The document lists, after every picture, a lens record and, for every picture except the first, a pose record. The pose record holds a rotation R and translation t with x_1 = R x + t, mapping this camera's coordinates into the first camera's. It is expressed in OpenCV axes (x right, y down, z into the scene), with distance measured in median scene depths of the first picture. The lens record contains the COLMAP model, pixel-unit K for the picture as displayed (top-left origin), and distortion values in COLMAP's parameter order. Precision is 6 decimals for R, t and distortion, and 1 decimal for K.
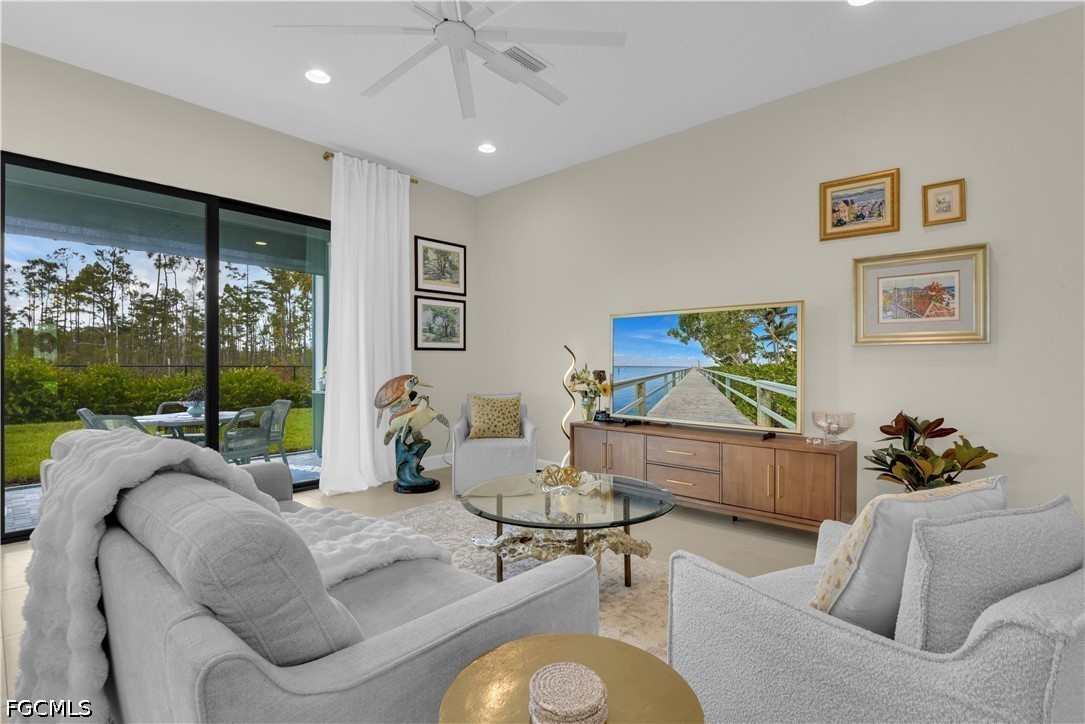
lens RADIAL K [[504.1, 0, 544.7], [0, 504.1, 367.2], [0, 0, 1]] dist [0.000181, -0.012696]
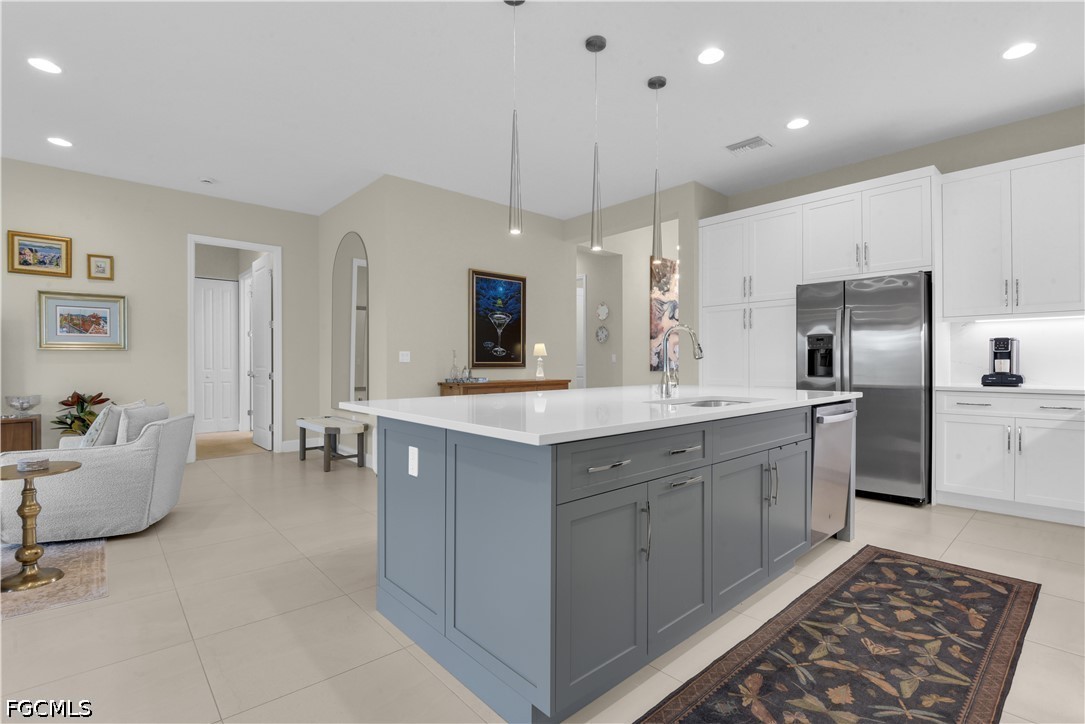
lens RADIAL K [[499.2, 0, 547.1], [0, 499.2, 363.4], [0, 0, 1]] dist [0.003325, -0.011749]
pose [[0.109836, -0.004915, 0.993938, -0.560479], [0.006637, 0.999969, 0.004211, 0.001903], [-0.993928, 0.006134, 0.109865, -0.543248]]
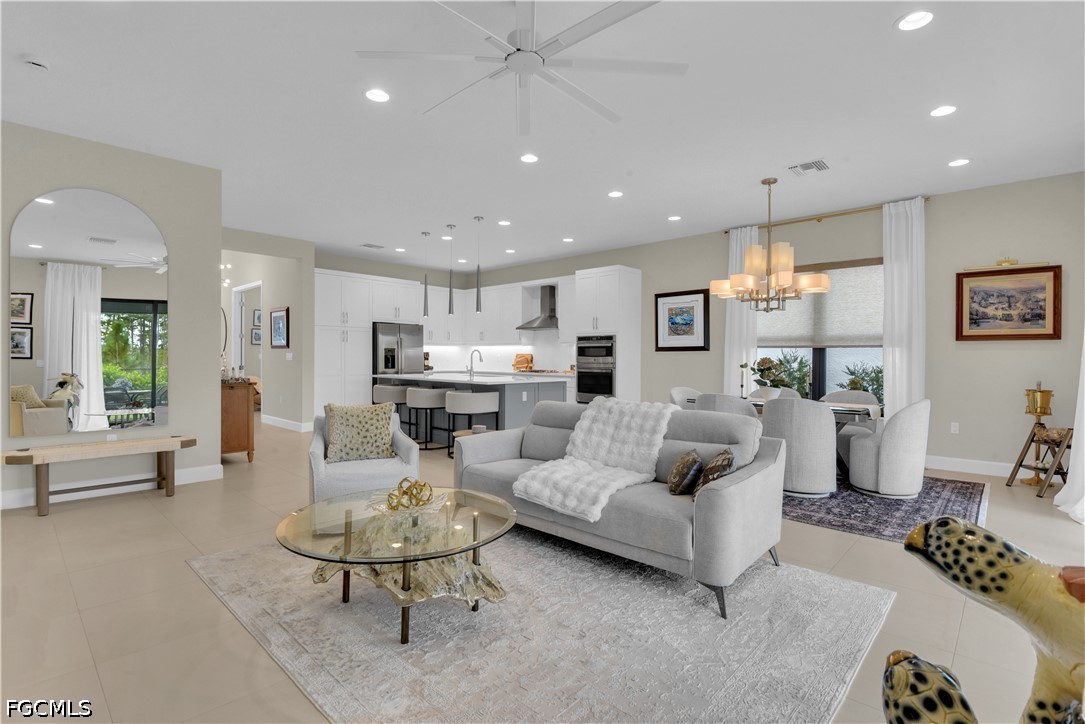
lens RADIAL K [[506.6, 0, 542.5], [0, 506.6, 362.0], [0, 0, 1]] dist [0.002082, -0.010215]
pose [[-0.999612, -0.011634, 0.025306, -0.158610], [-0.011272, 0.999833, 0.014388, -0.031467], [-0.025469, 0.014097, -0.999576, 1.312288]]
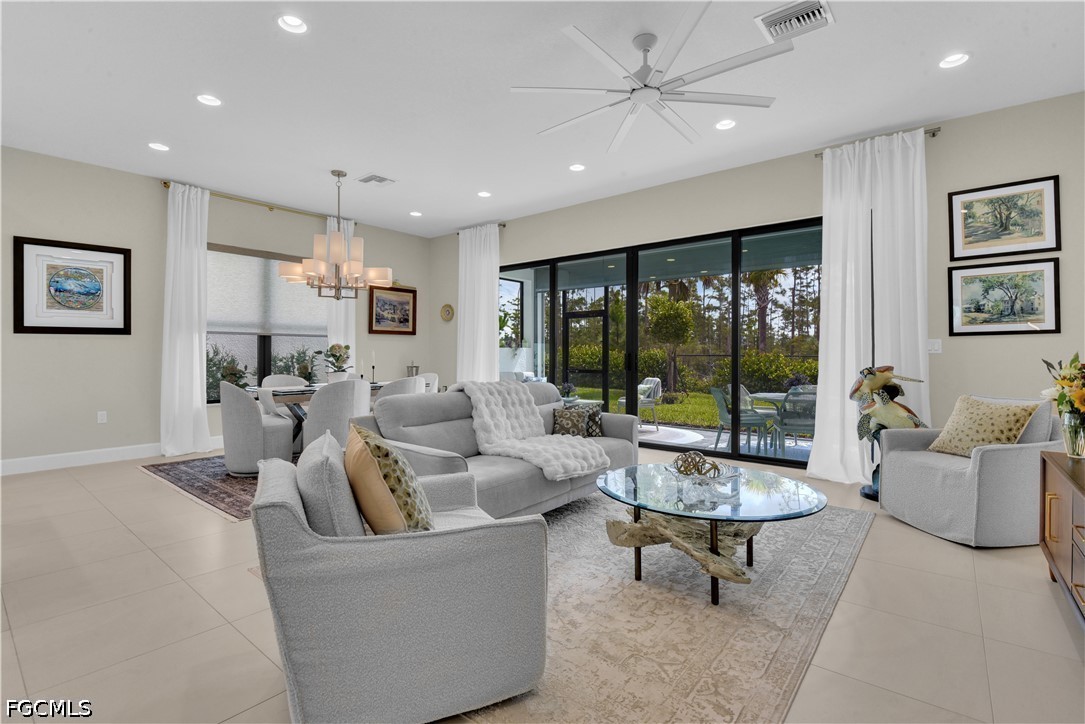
lens RADIAL K [[506.9, 0, 543.7], [0, 506.9, 357.5], [0, 0, 1]] dist [-0.022119, -0.001033]
pose [[0.038474, 0.000610, -0.999259, 0.683709], [-0.004352, 0.999990, 0.000442, 0.003238], [0.999250, 0.004332, 0.038477, 0.441243]]
